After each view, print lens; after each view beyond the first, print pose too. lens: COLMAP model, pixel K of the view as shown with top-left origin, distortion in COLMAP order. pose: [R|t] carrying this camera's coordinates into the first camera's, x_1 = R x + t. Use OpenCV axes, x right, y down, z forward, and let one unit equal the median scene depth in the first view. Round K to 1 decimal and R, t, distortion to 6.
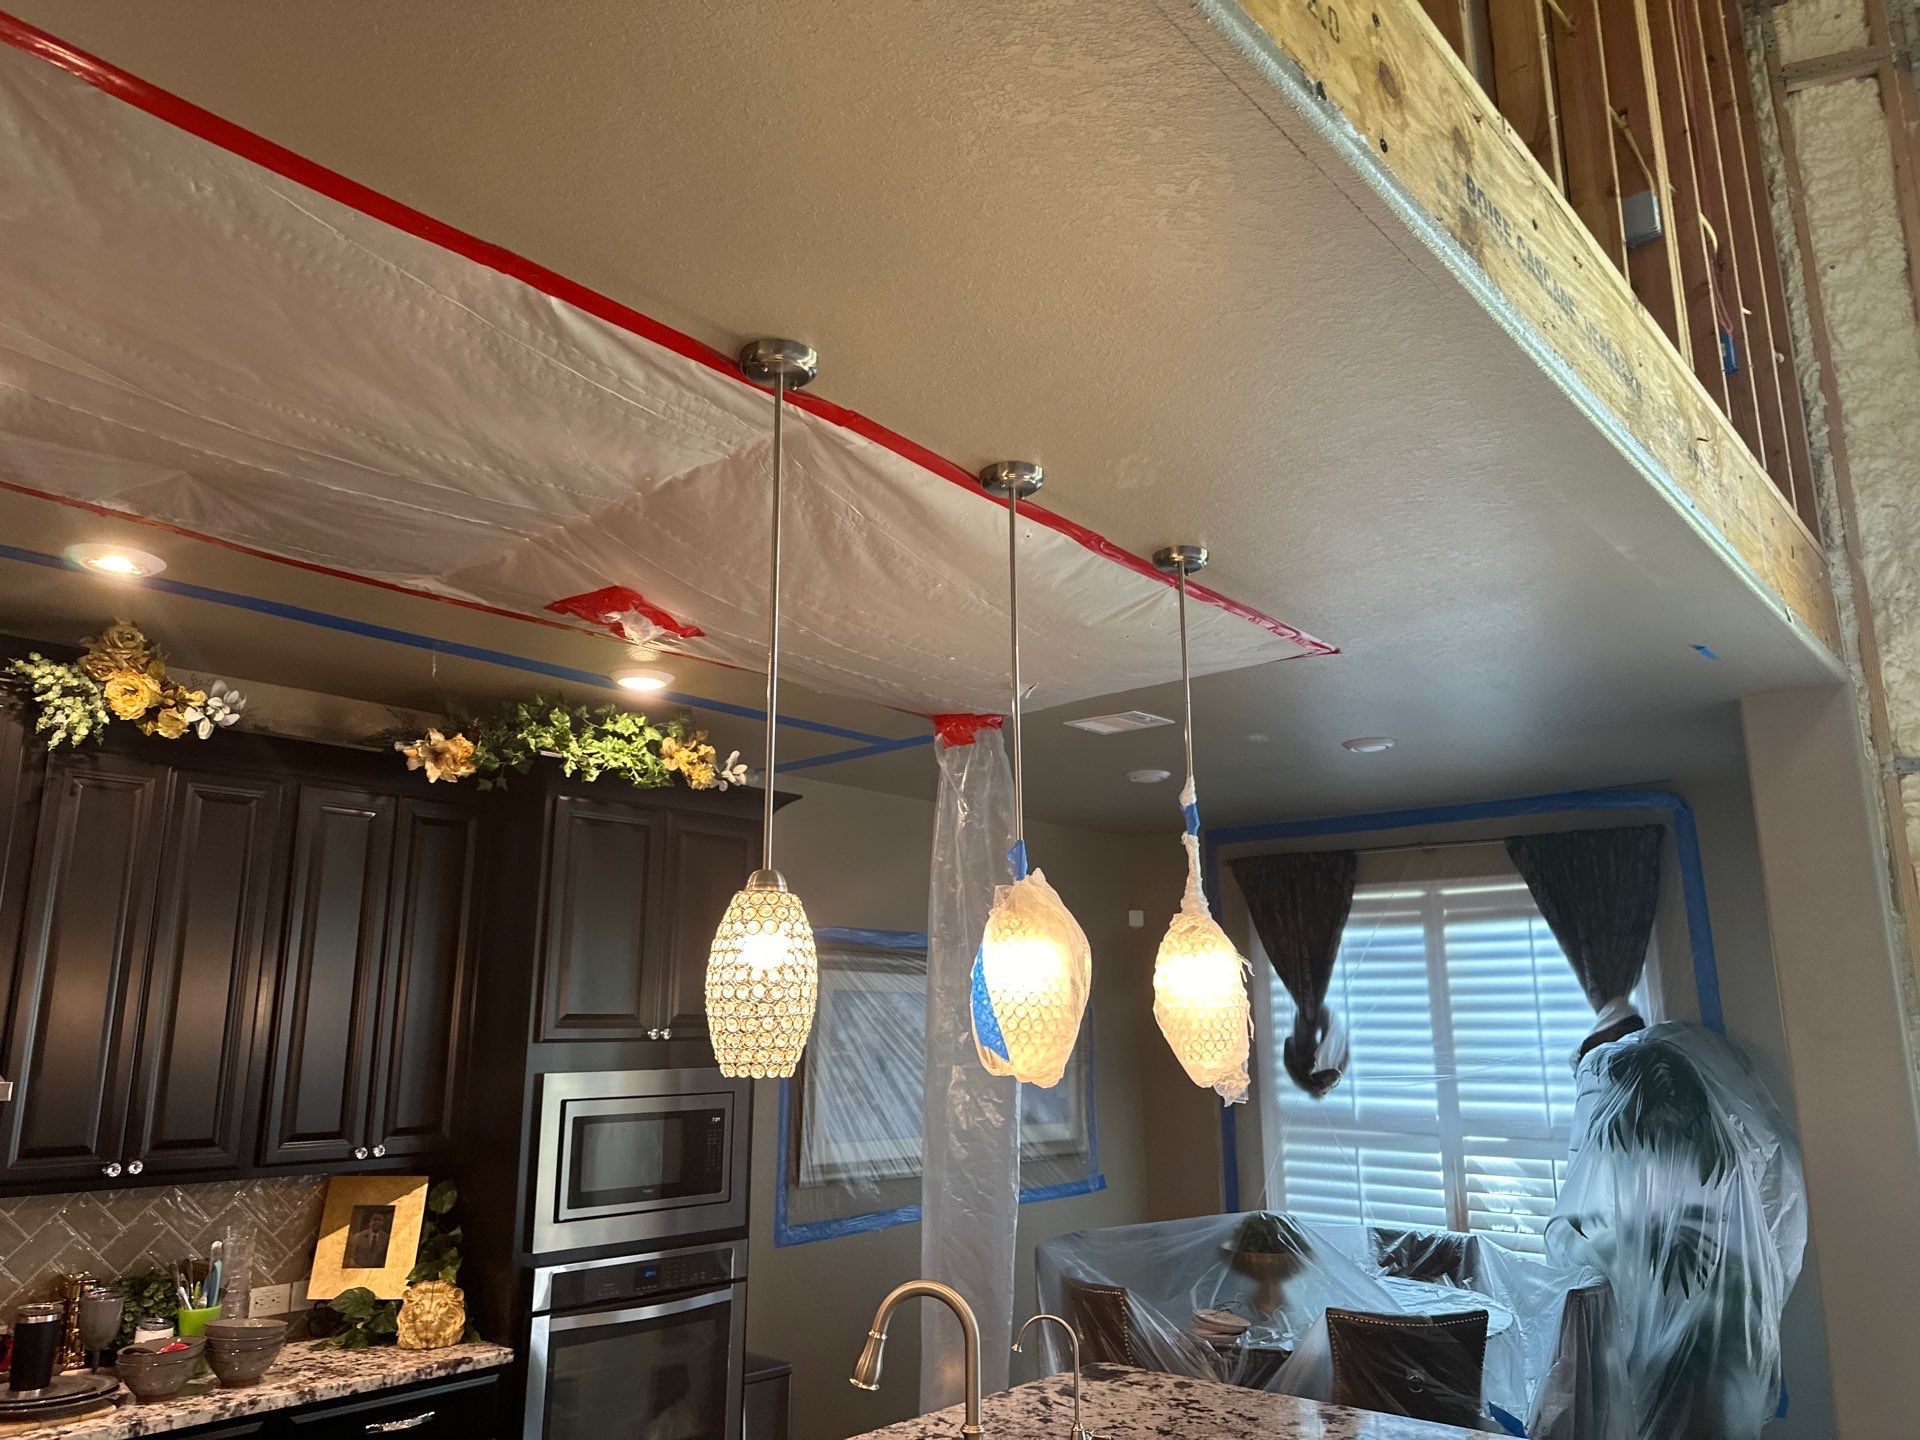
lens RADIAL K [[1344.7, 0, 960.0], [0, 1344.7, 709.3], [0, 0, 1]] dist [0.092090, -0.148523]
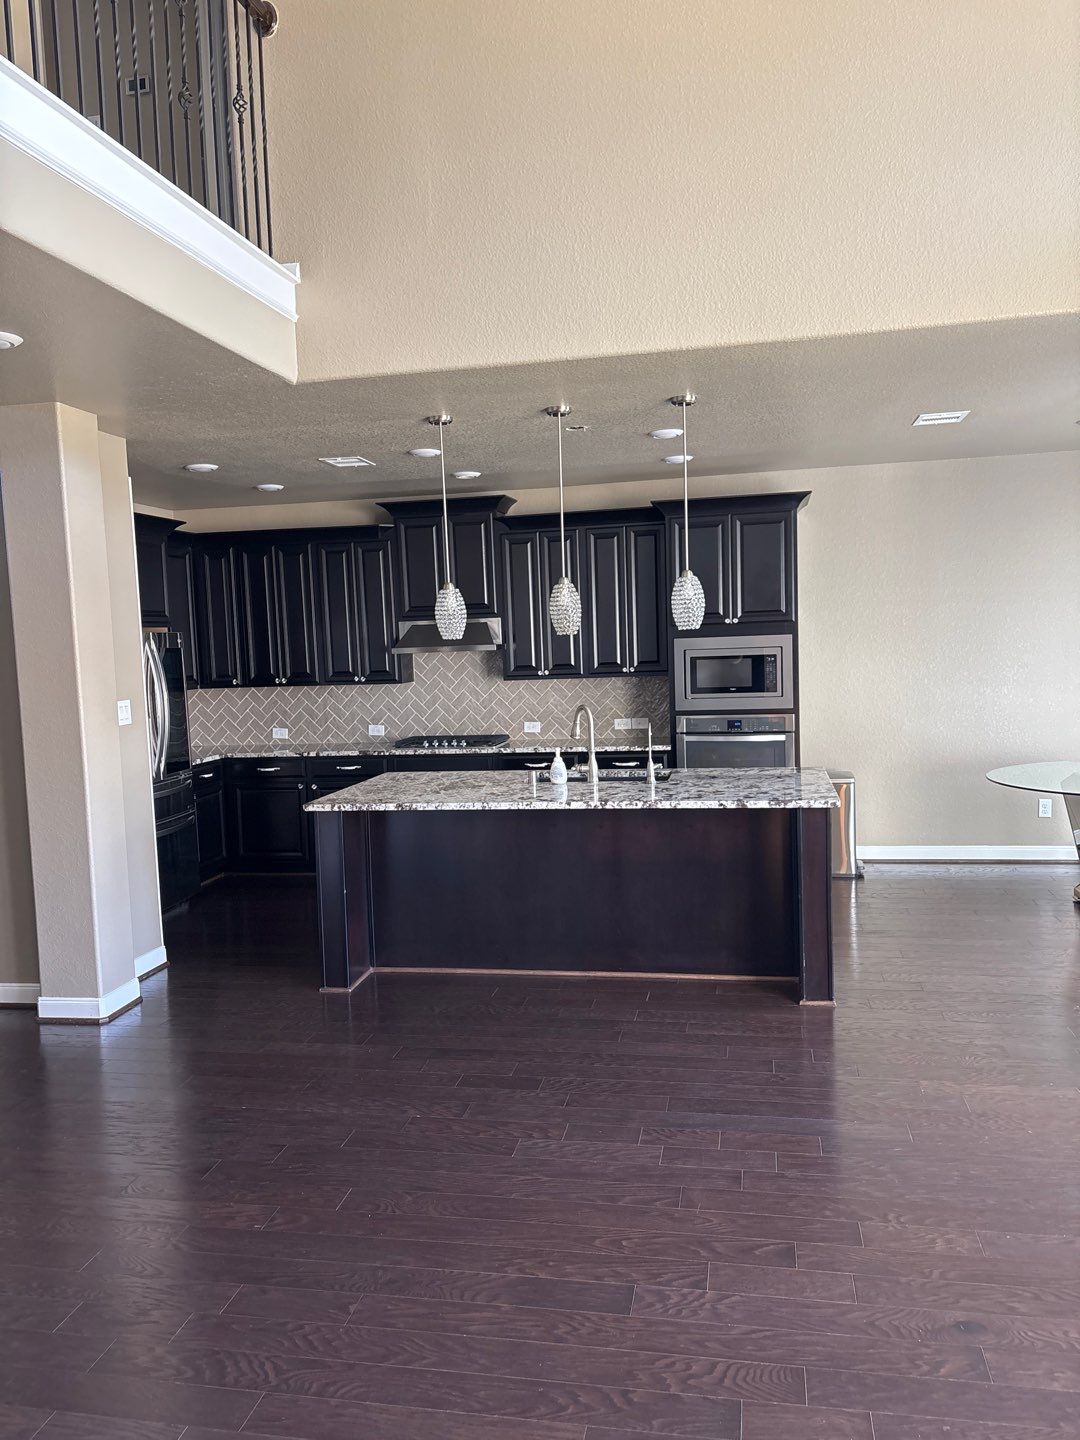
lens RADIAL K [[1078.0, 0, 540.5], [0, 1078.0, 726.0], [0, 0, 1]] dist [0.143057, -0.189045]
pose [[0.507853, 0.052897, -0.859818, 1.221245], [0.233901, 0.952149, 0.196731, -0.012049], [0.829081, -0.301023, 0.471179, -0.122456]]
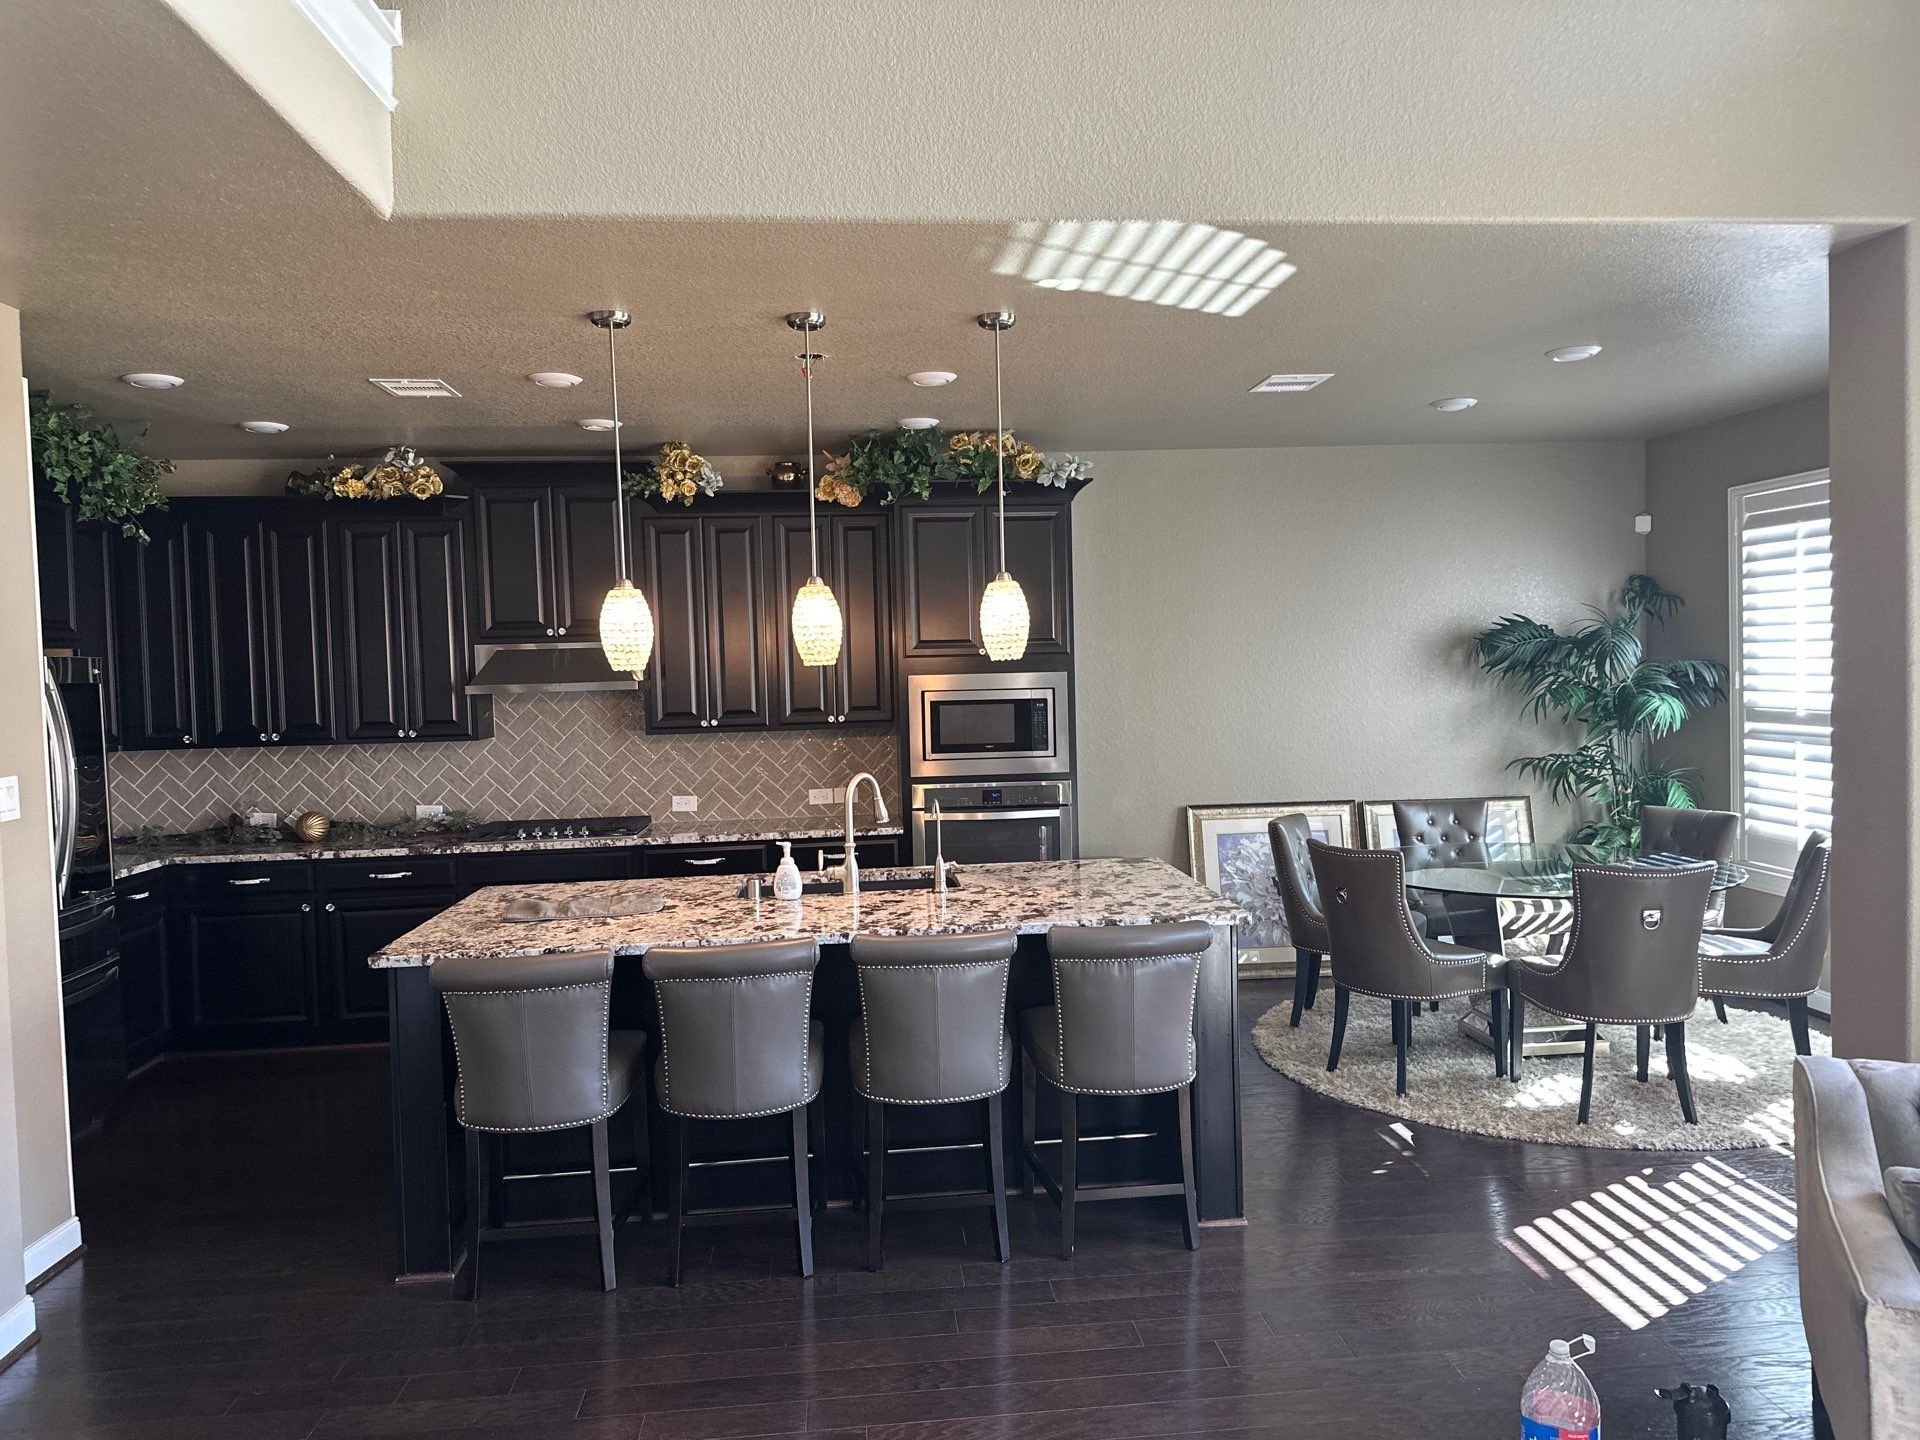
lens RADIAL K [[1333.0, 0, 956.2], [0, 1333.0, 718.5], [0, 0, 1]] dist [0.104403, -0.137824]
pose [[0.727226, 0.008751, -0.686342, 0.869988], [0.183793, 0.960923, 0.206994, -0.006896], [0.661334, -0.276676, 0.697200, -0.107976]]
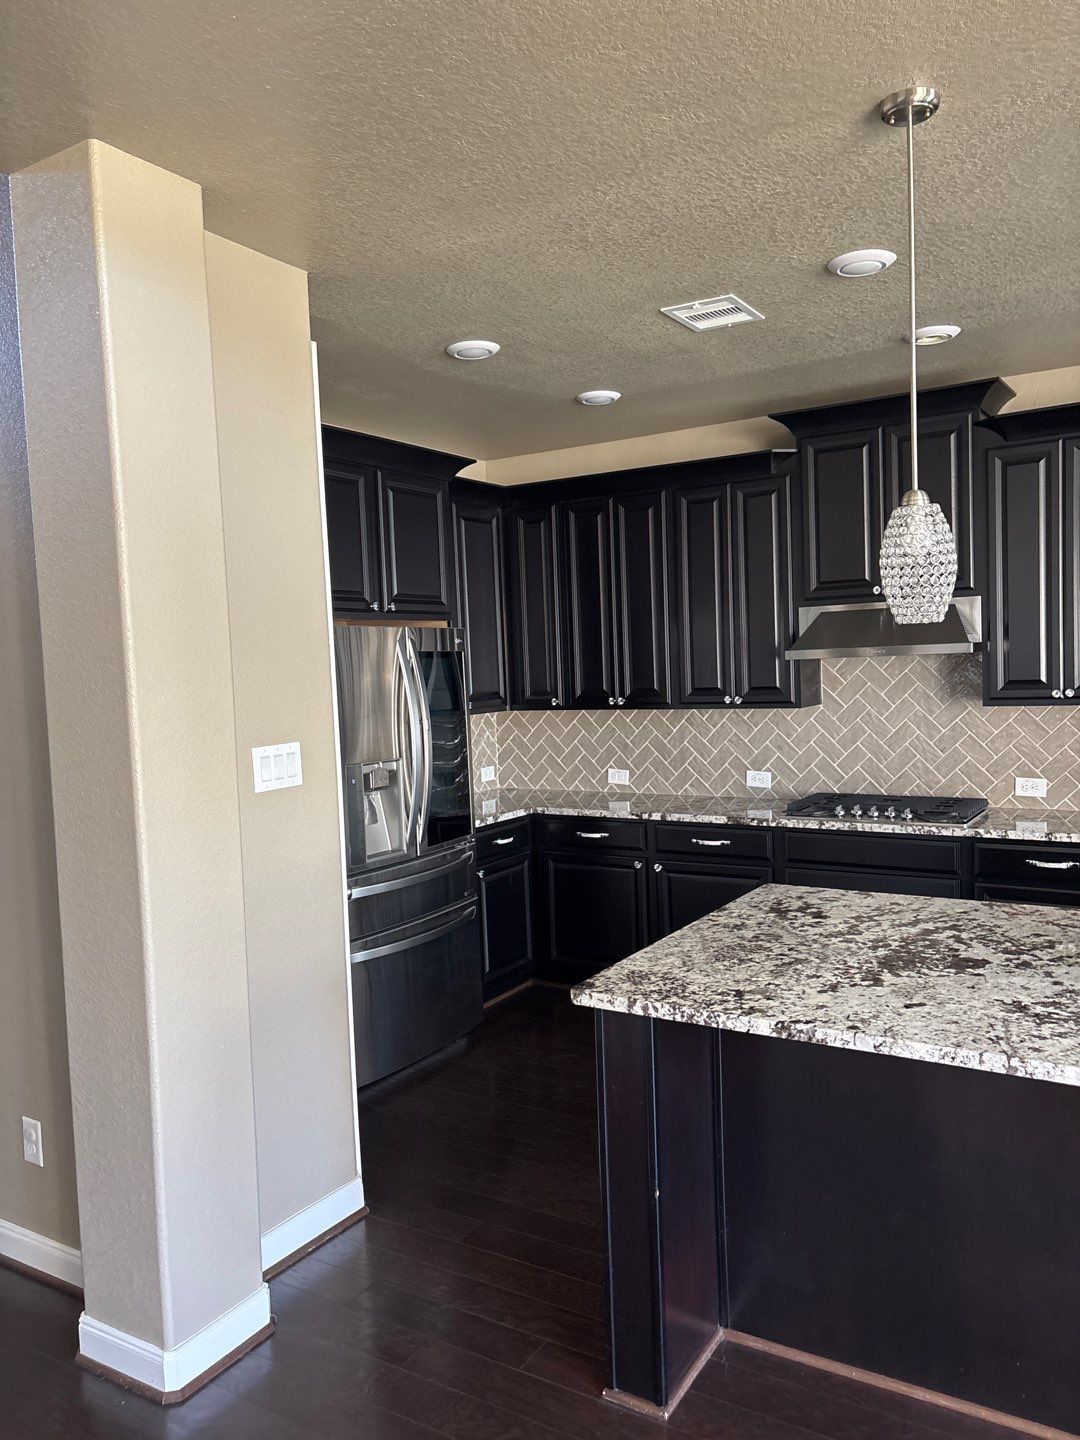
lens RADIAL K [[1076.0, 0, 552.9], [0, 1076.0, 724.2], [0, 0, 1]] dist [0.083968, -0.169466]
pose [[0.174682, 0.053503, -0.983170, 0.493074], [0.263386, 0.959596, 0.099016, 0.072241], [0.948743, -0.276249, 0.153533, 0.183623]]
